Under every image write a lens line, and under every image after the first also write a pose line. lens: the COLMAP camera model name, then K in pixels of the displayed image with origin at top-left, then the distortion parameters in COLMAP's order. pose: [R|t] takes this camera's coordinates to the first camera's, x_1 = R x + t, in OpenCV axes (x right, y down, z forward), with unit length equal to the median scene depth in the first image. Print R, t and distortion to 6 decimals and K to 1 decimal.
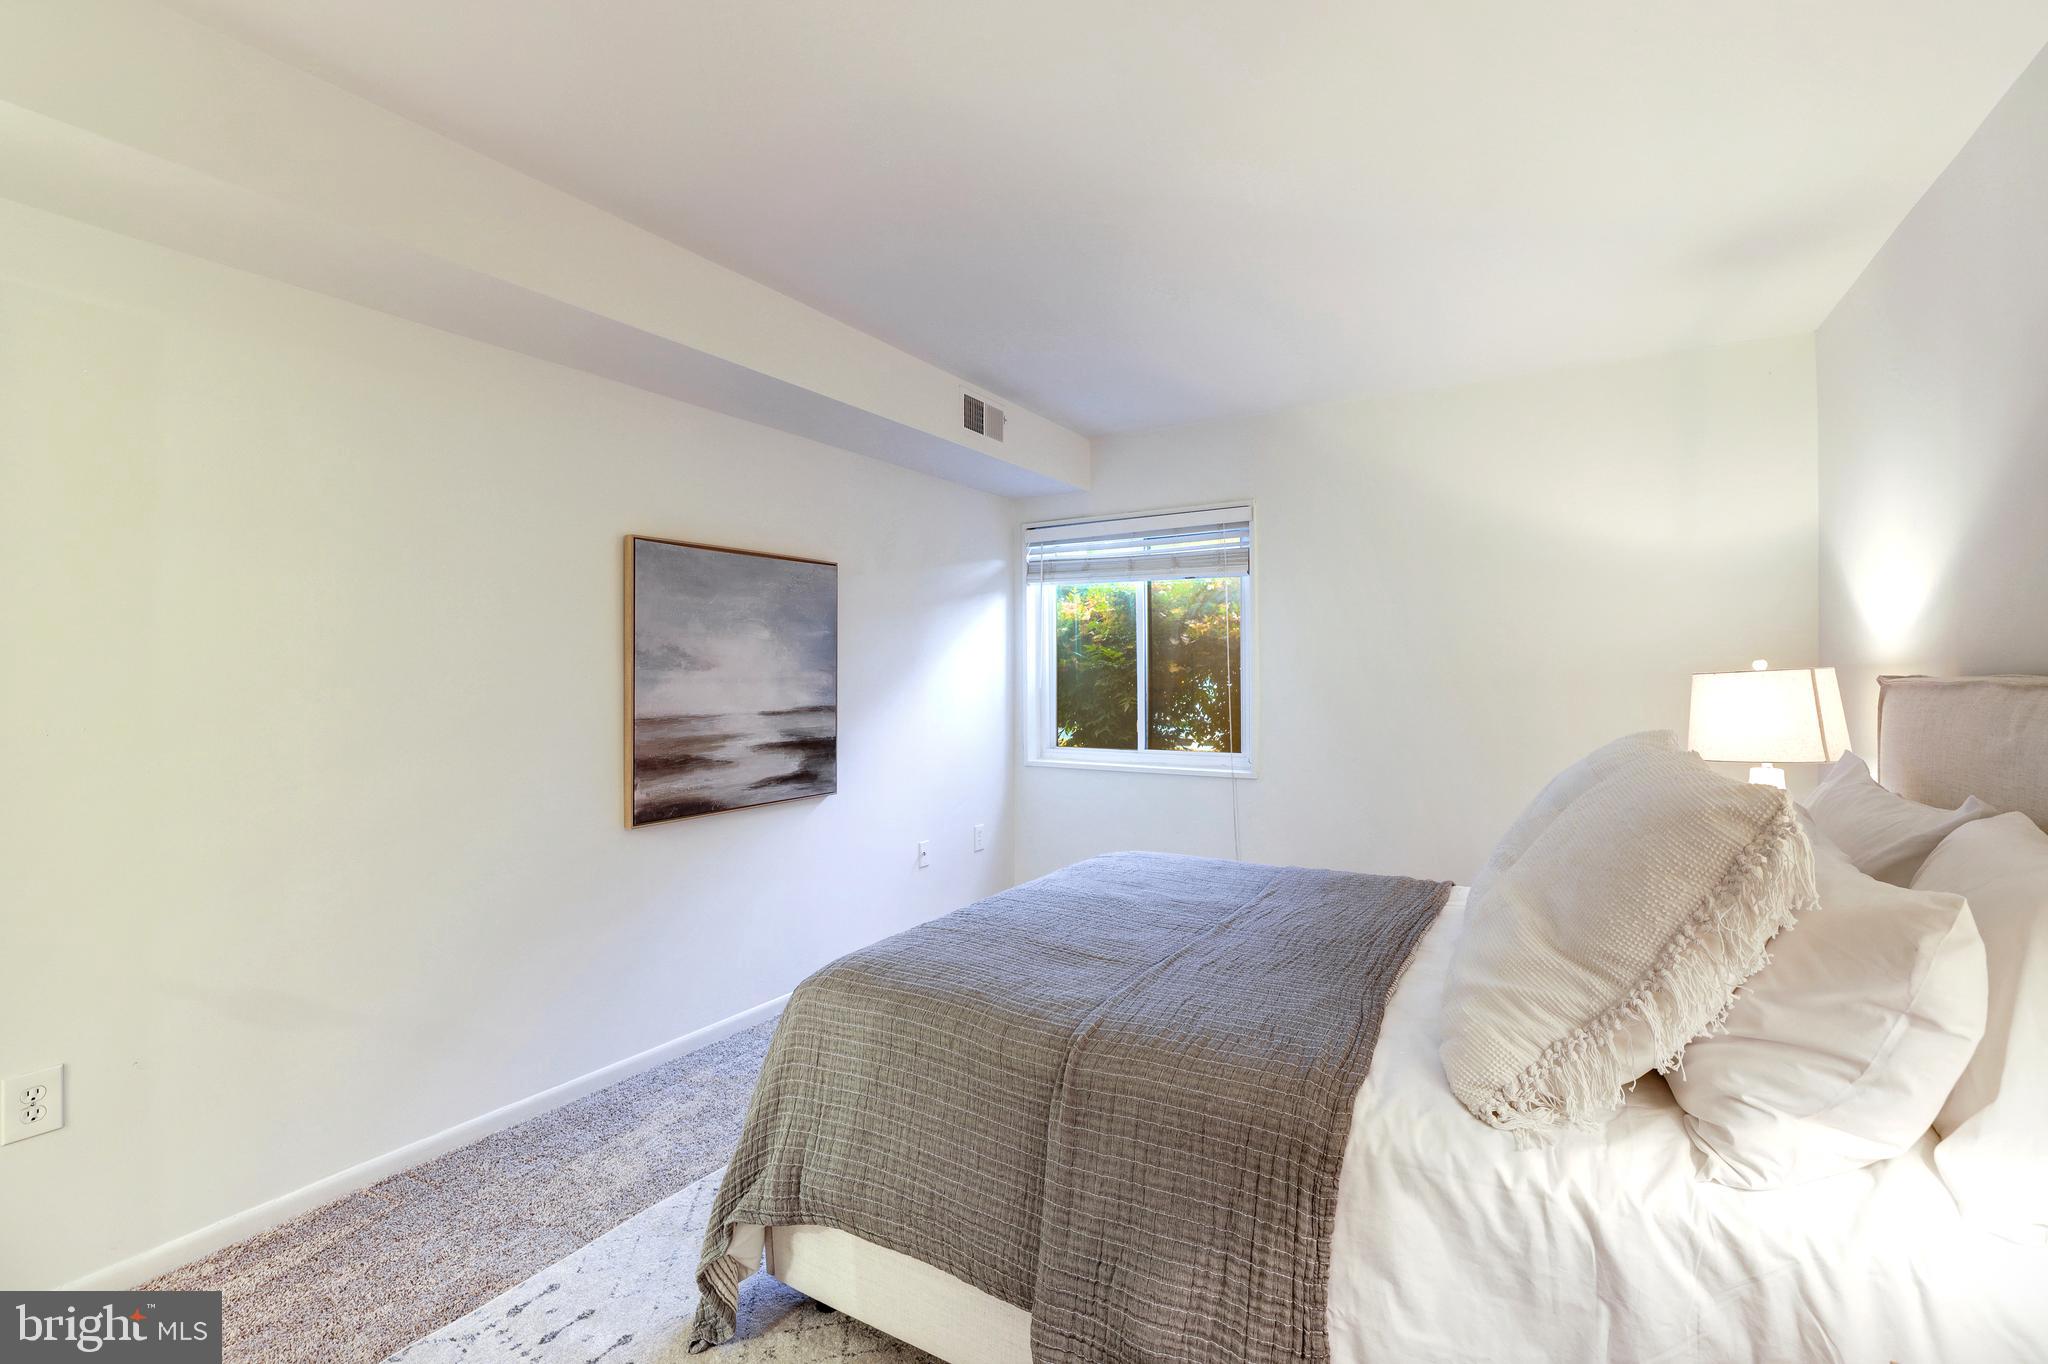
lens RADIAL K [[880.3, 0, 1024.1], [0, 880.3, 669.4], [0, 0, 1]] dist [-0.033159, 0.018624]
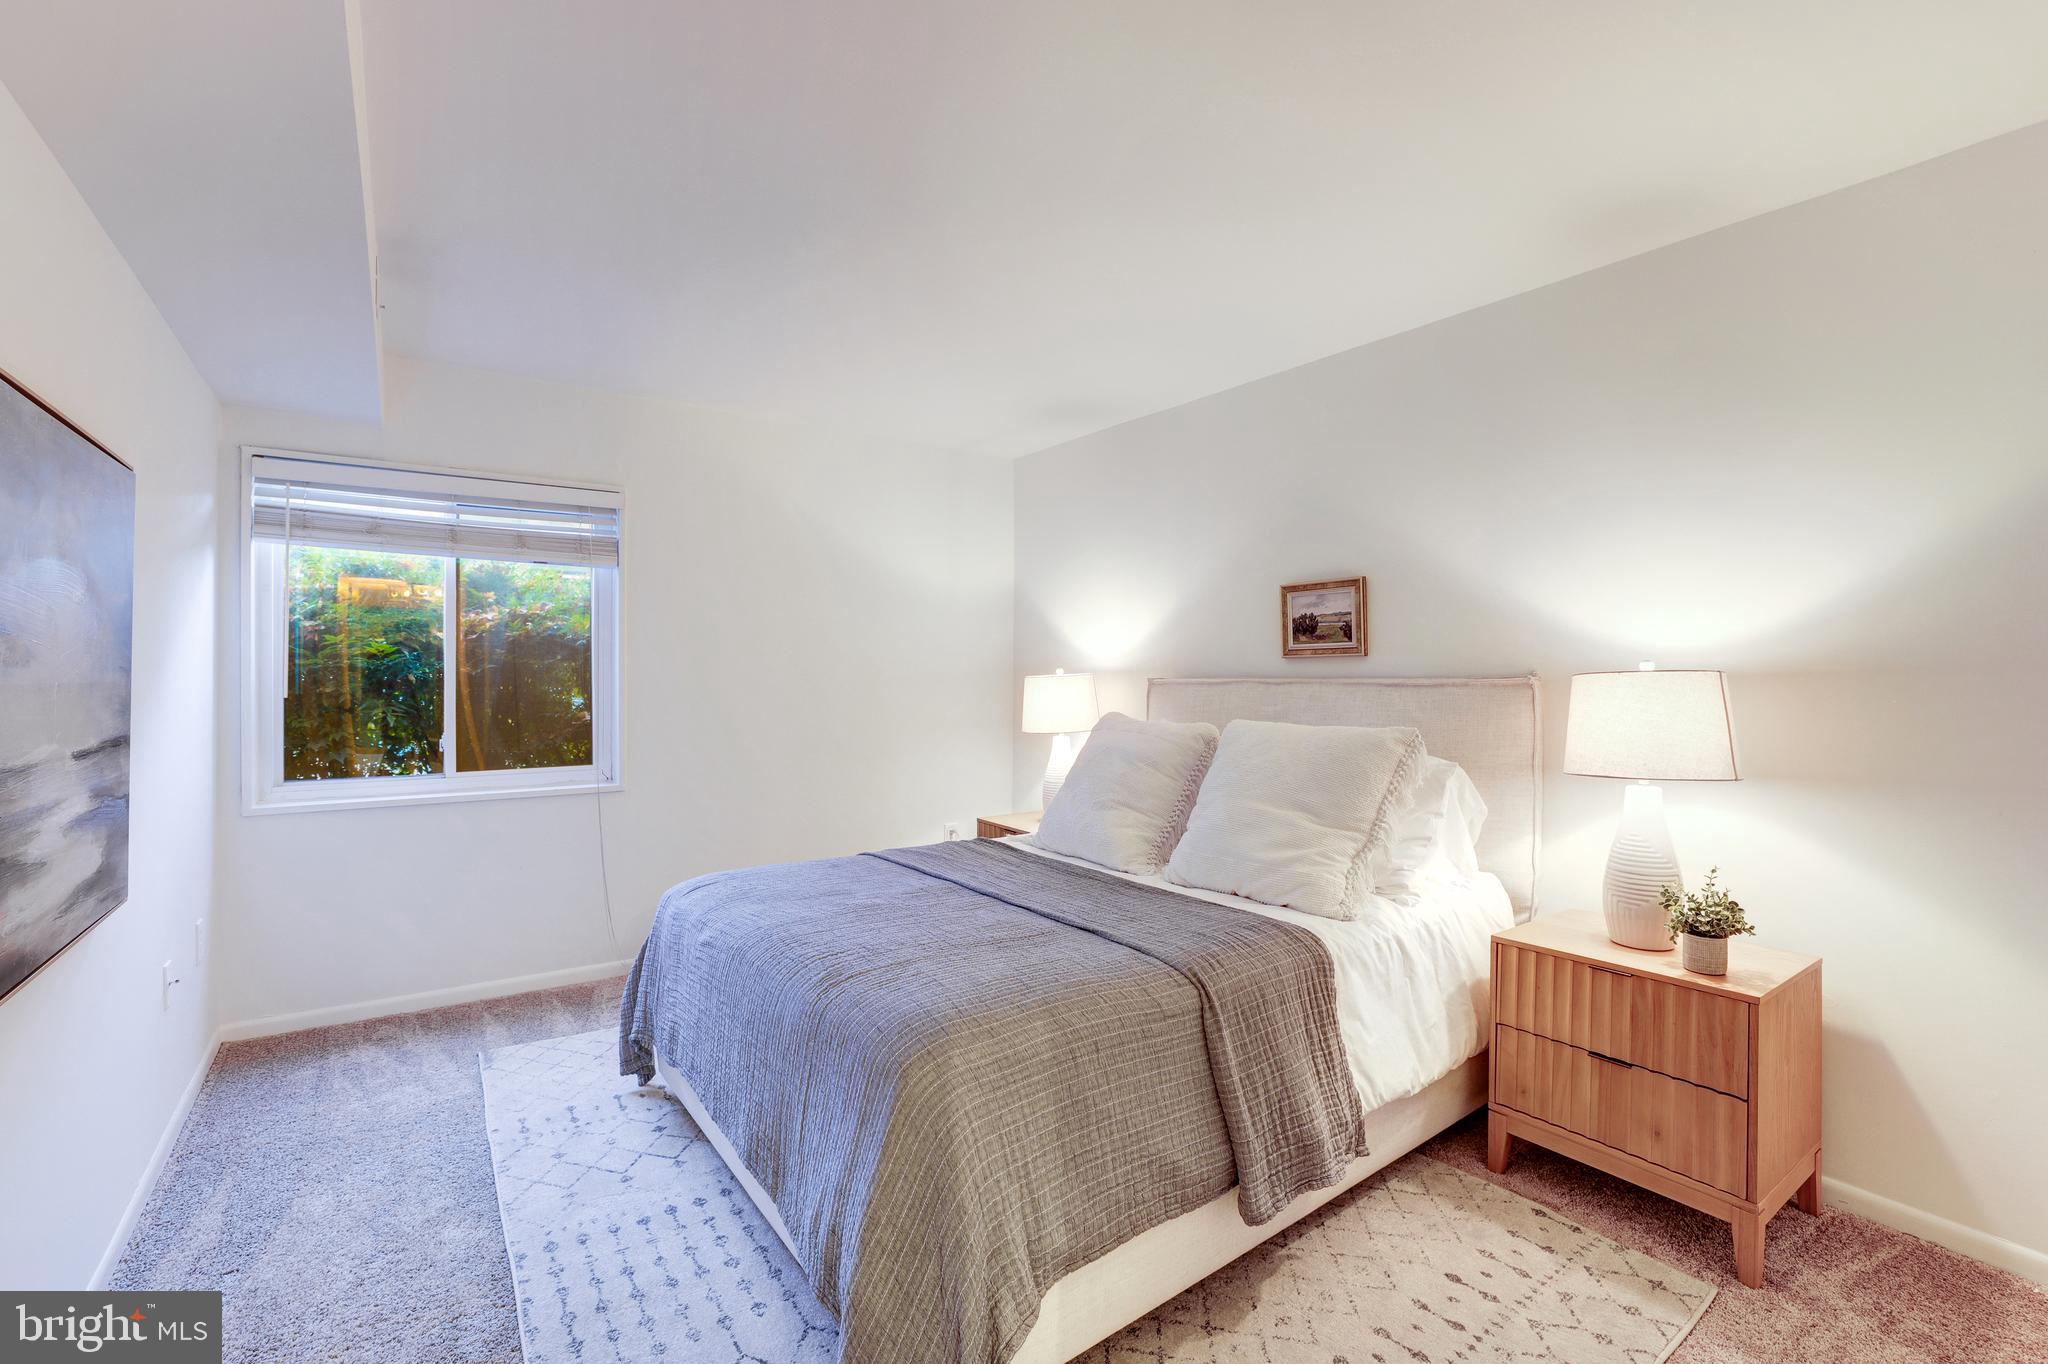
lens RADIAL K [[880.3, 0, 1024.1], [0, 880.3, 669.4], [0, 0, 1]] dist [-0.033159, 0.018624]
pose [[0.404312, 0.006628, 0.914597, -0.783092], [-0.004671, 0.999976, -0.005182, 0.000908], [-0.914609, -0.002177, 0.404333, 0.476242]]
